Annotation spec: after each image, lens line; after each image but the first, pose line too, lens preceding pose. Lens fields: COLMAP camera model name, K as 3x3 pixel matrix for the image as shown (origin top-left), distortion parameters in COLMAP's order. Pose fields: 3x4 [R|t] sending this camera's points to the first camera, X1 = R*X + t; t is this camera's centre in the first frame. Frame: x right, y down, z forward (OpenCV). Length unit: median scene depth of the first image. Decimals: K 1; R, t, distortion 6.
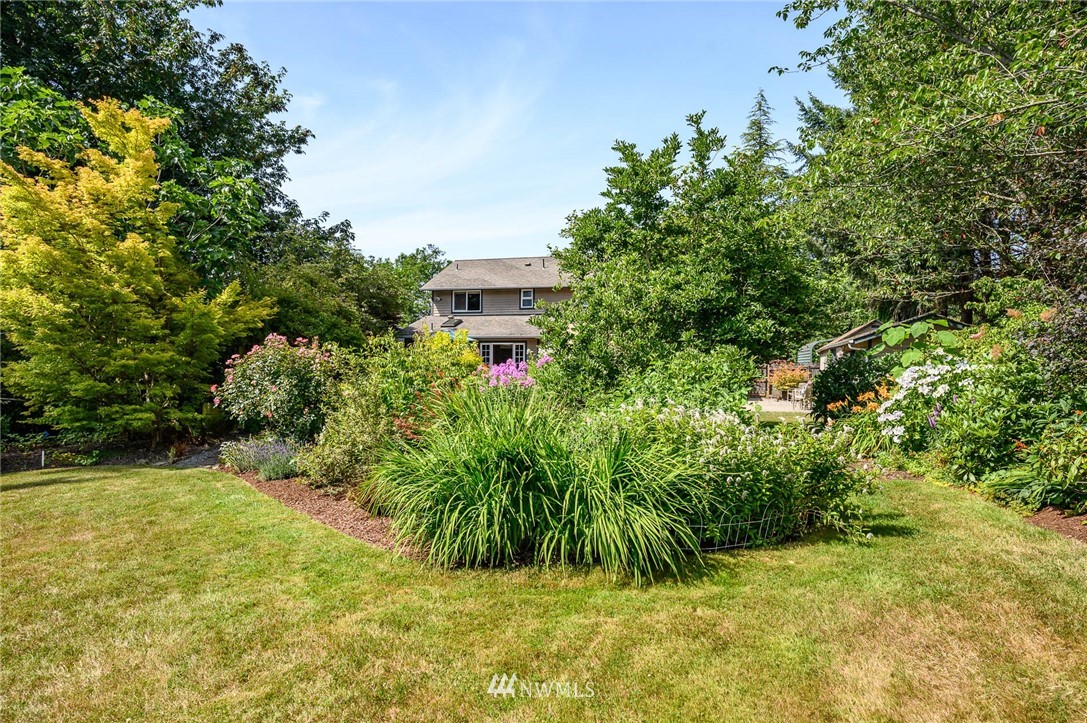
lens RADIAL K [[654.5, 0, 543.2], [0, 654.5, 363.0], [0, 0, 1]] dist [-0.002679, -0.000790]
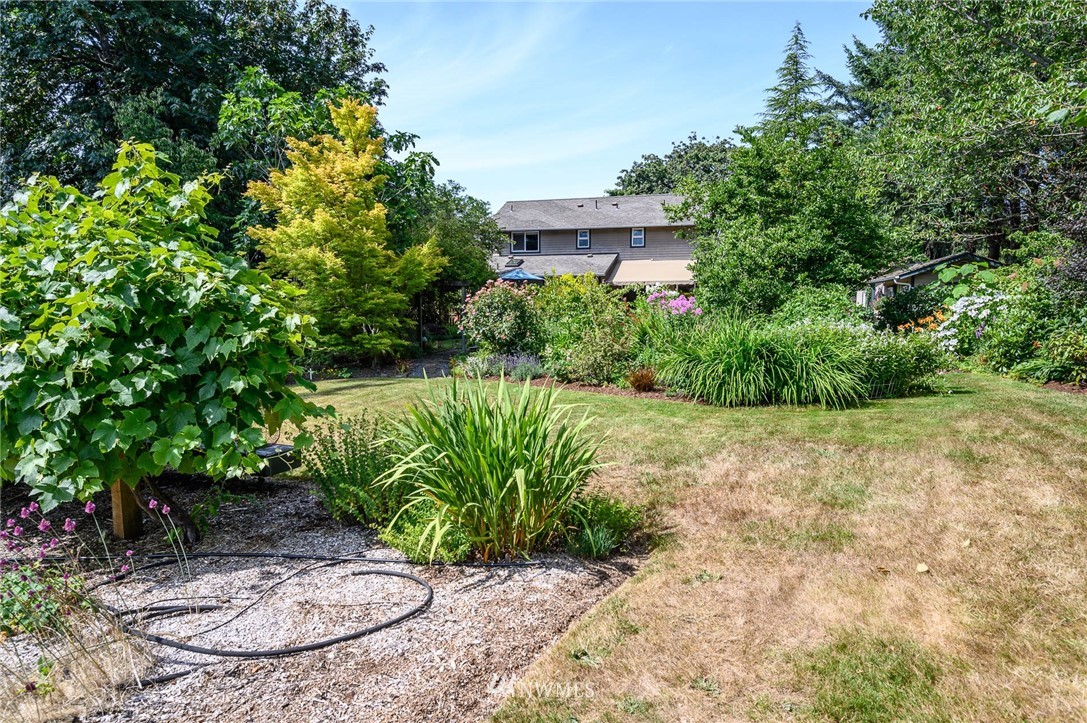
lens RADIAL K [[695.2, 0, 543.6], [0, 695.2, 359.9], [0, 0, 1]] dist [-0.003835, 0.004176]
pose [[0.999890, -0.012864, 0.007408, -0.325243], [0.012186, 0.996282, 0.085286, 0.001313], [-0.008477, -0.085186, 0.996329, -0.455588]]
